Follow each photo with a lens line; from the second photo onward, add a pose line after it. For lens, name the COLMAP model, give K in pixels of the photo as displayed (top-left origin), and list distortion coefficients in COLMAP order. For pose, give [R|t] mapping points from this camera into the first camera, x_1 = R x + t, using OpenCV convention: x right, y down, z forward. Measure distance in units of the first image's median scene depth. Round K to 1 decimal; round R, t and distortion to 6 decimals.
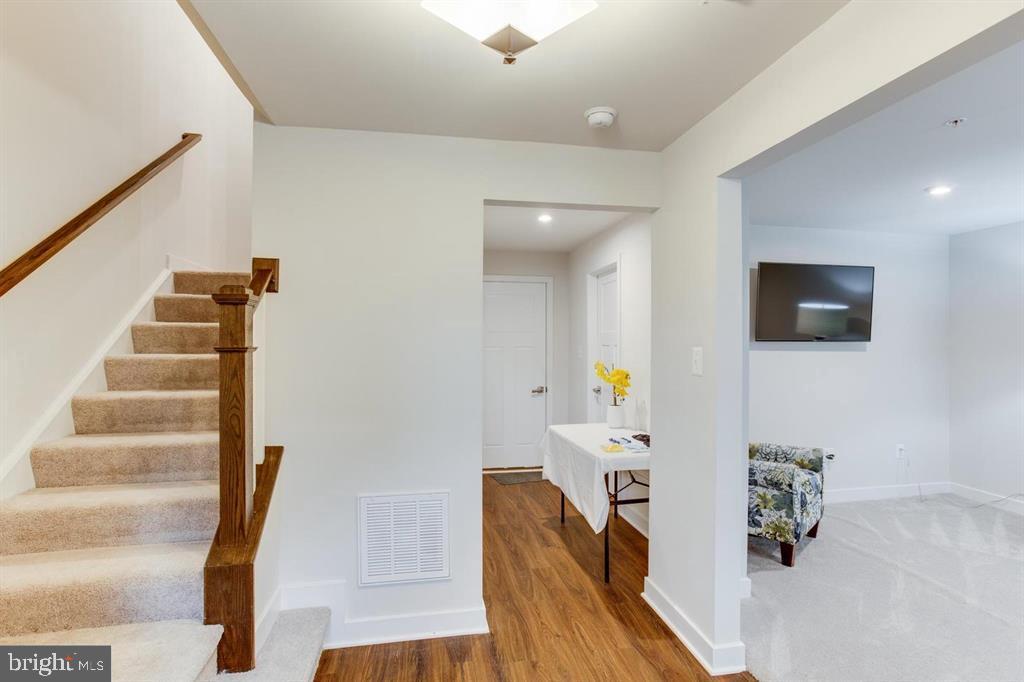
lens RADIAL K [[524.7, 0, 524.0], [0, 524.7, 342.1], [0, 0, 1]] dist [-0.056169, 0.023820]
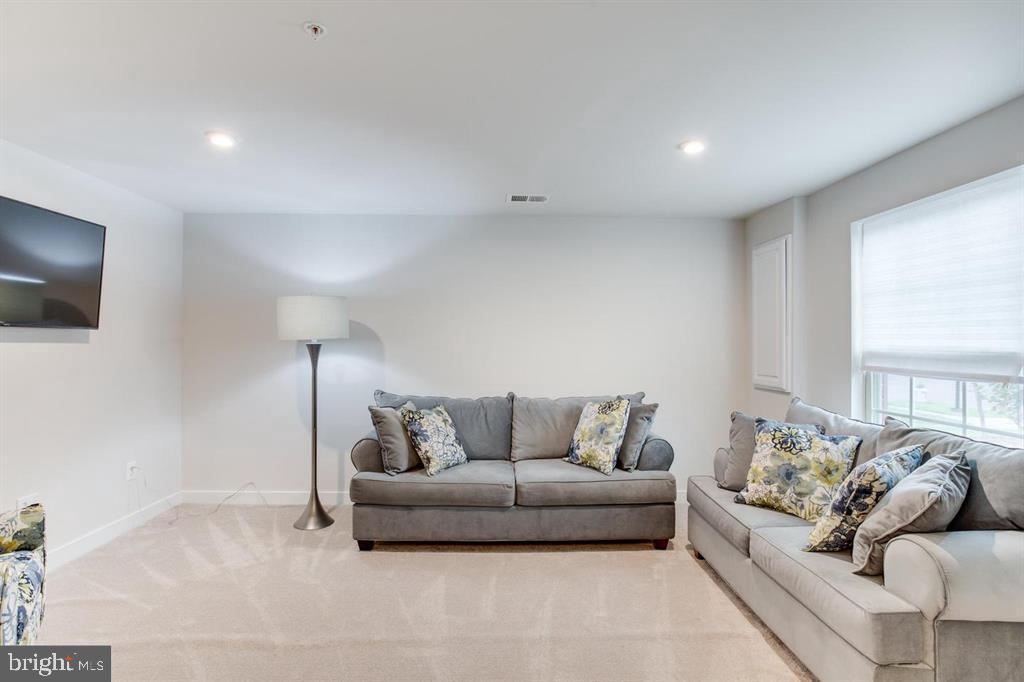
lens RADIAL K [[499.0, 0, 519.4], [0, 499.0, 342.7], [0, 0, 1]] dist [-0.040278, 0.019236]
pose [[0.168574, 0.002592, 0.985686, 0.103778], [-0.007678, 0.999970, -0.001317, 0.014934], [-0.985659, -0.007346, 0.168588, 0.320393]]
